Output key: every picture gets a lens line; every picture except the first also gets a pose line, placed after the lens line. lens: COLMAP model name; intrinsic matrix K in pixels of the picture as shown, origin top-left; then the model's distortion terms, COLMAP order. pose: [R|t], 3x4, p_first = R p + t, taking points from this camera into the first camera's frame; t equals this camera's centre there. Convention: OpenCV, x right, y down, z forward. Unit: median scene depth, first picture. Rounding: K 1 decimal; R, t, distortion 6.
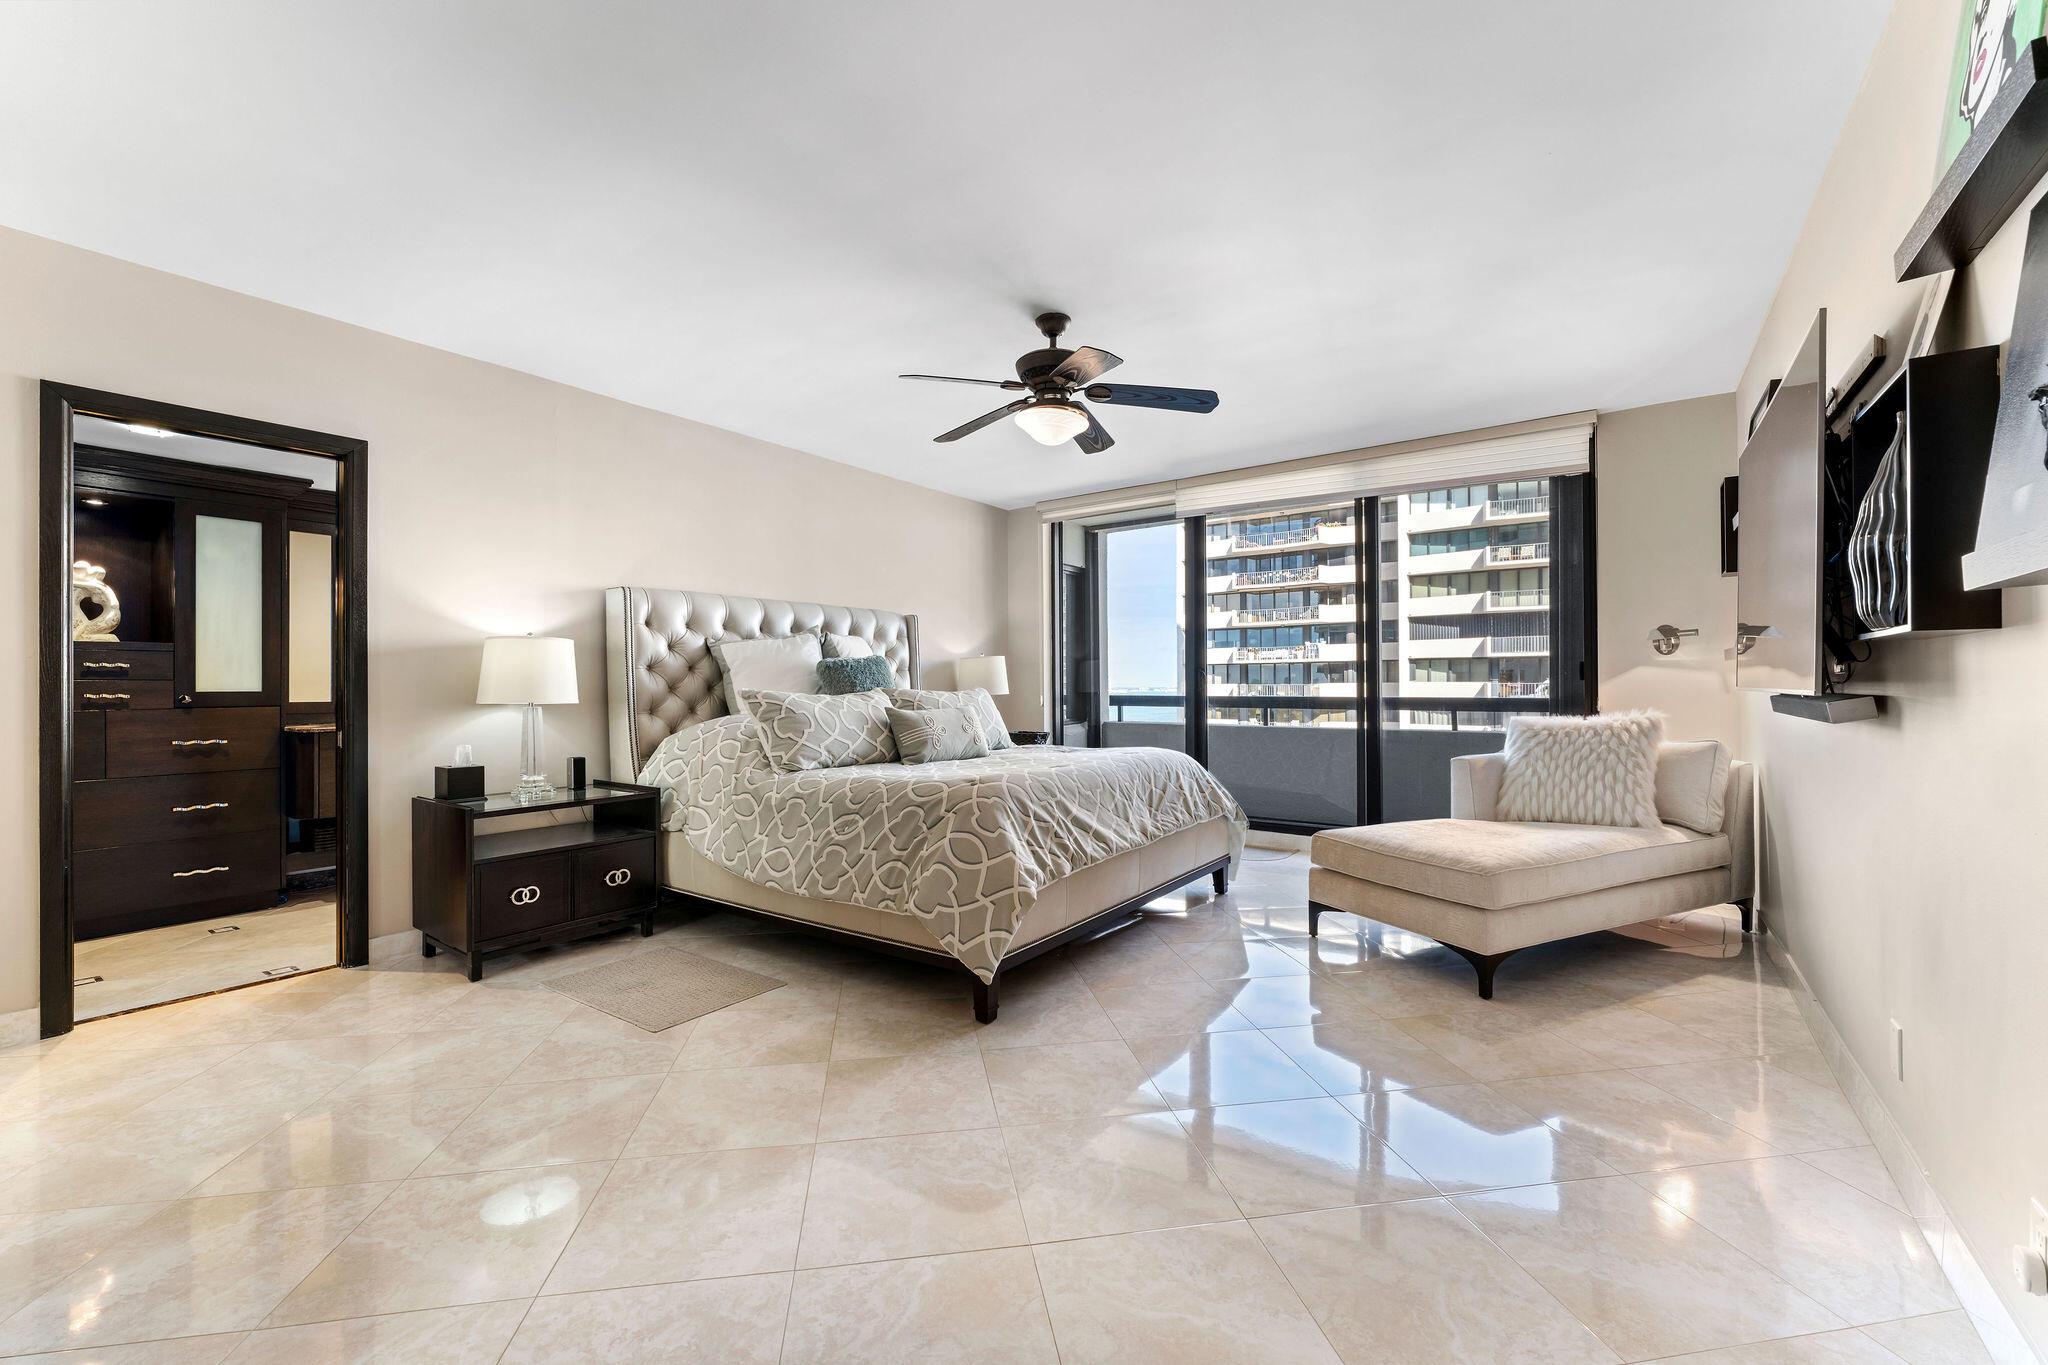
lens RADIAL K [[820.6, 0, 1024.0], [0, 820.6, 682.5], [0, 0, 1]] dist [0.000142, -0.000304]
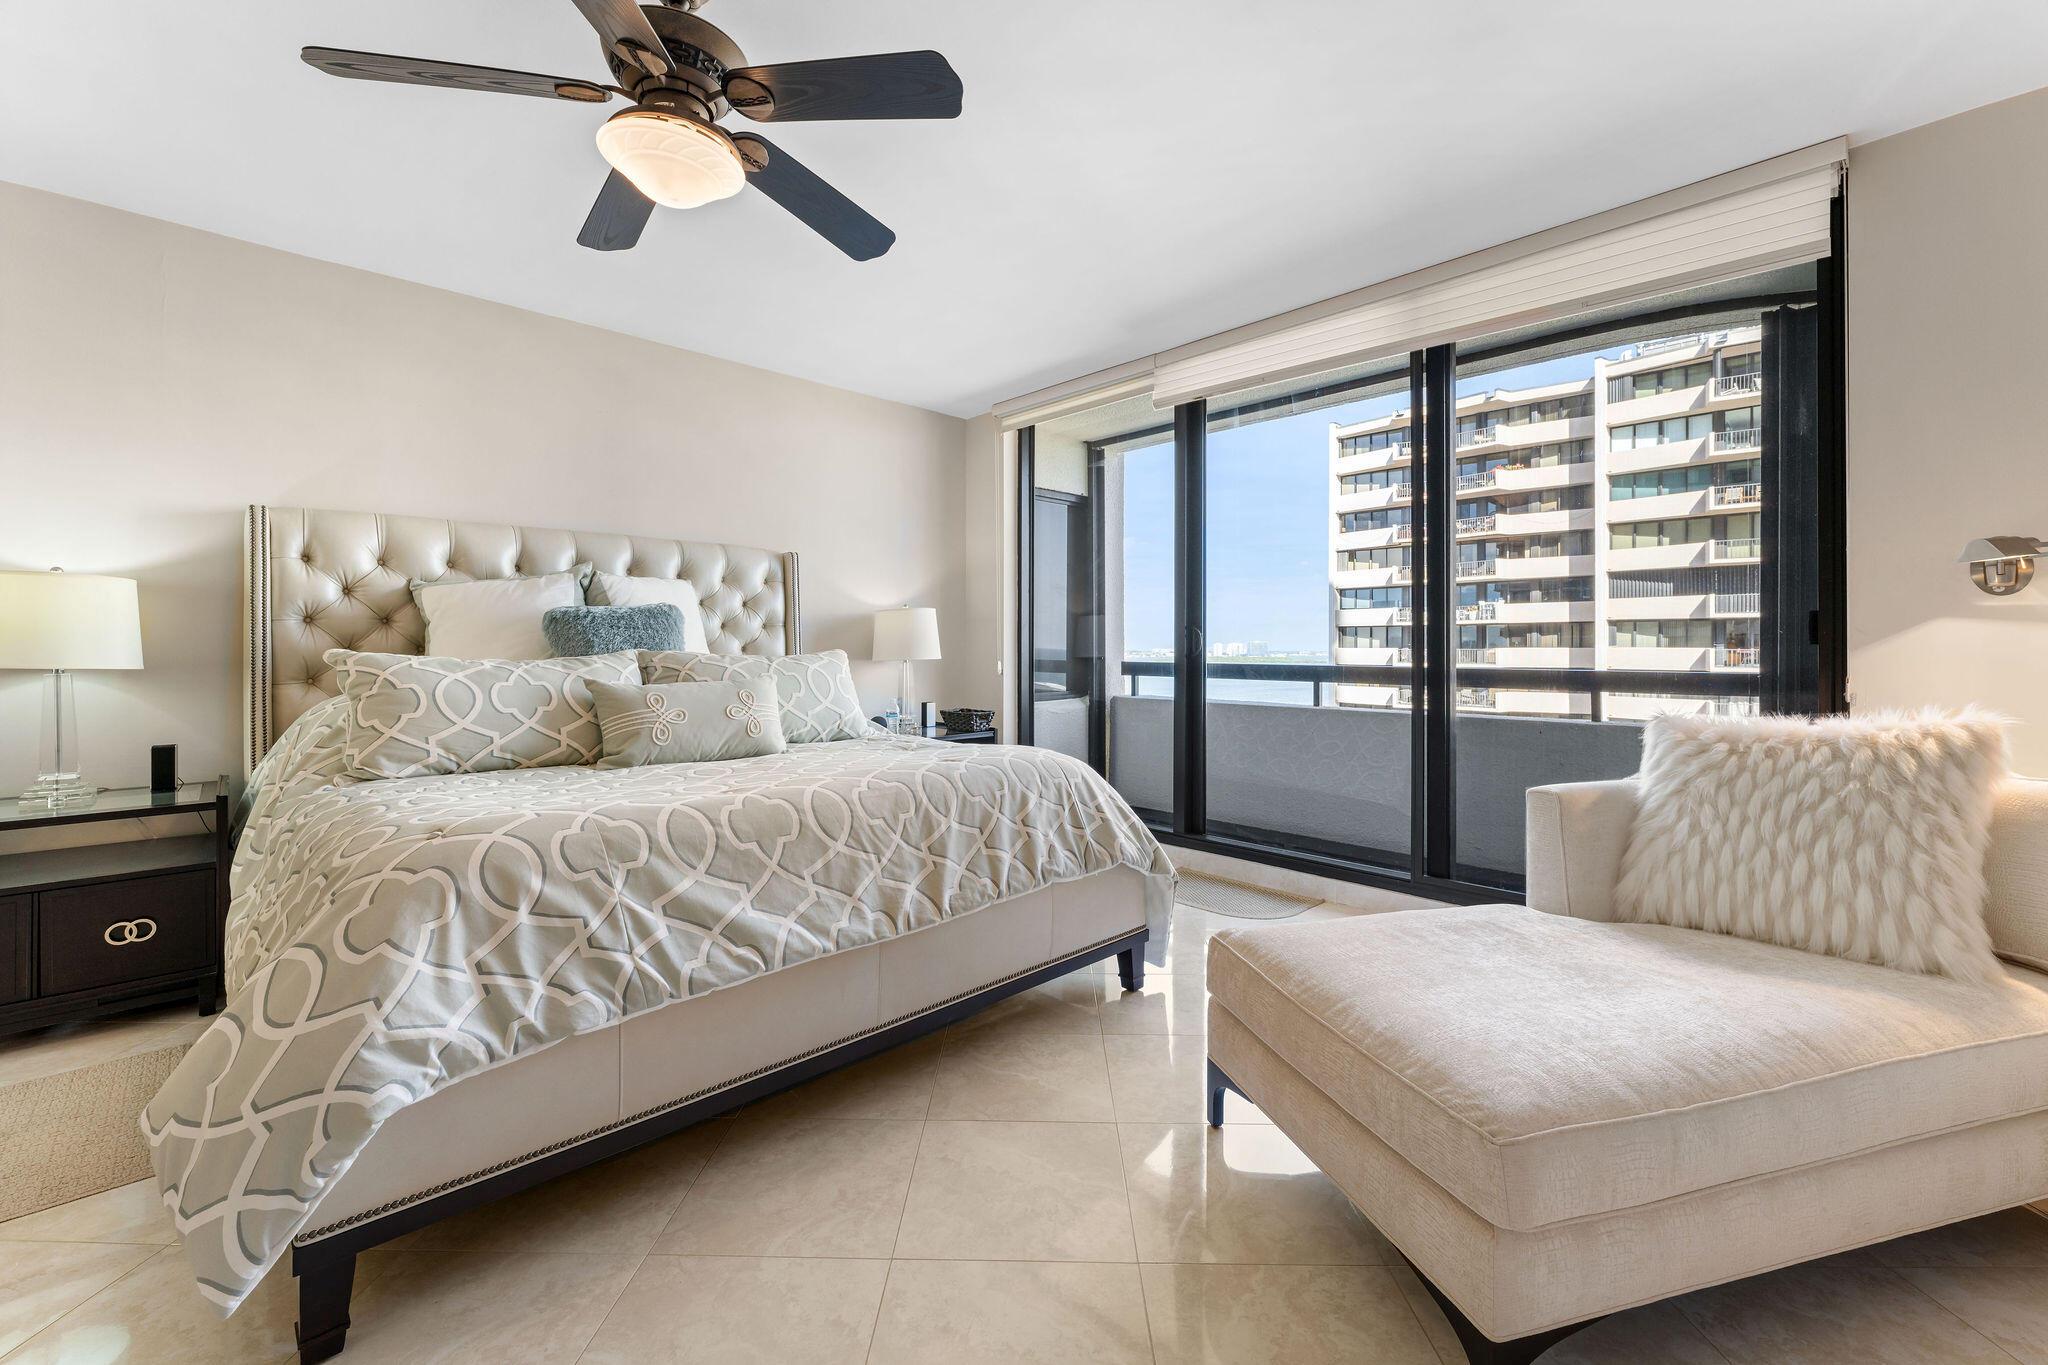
lens RADIAL K [[831.8, 0, 1028.6], [0, 831.8, 647.6], [0, 0, 1]] dist [-0.003568, 0.000152]
pose [[0.984219, 0.006358, -0.176838, 0.267223], [-0.005780, 0.999976, 0.003786, 0.000377], [0.176858, -0.002704, 0.984233, 0.370118]]
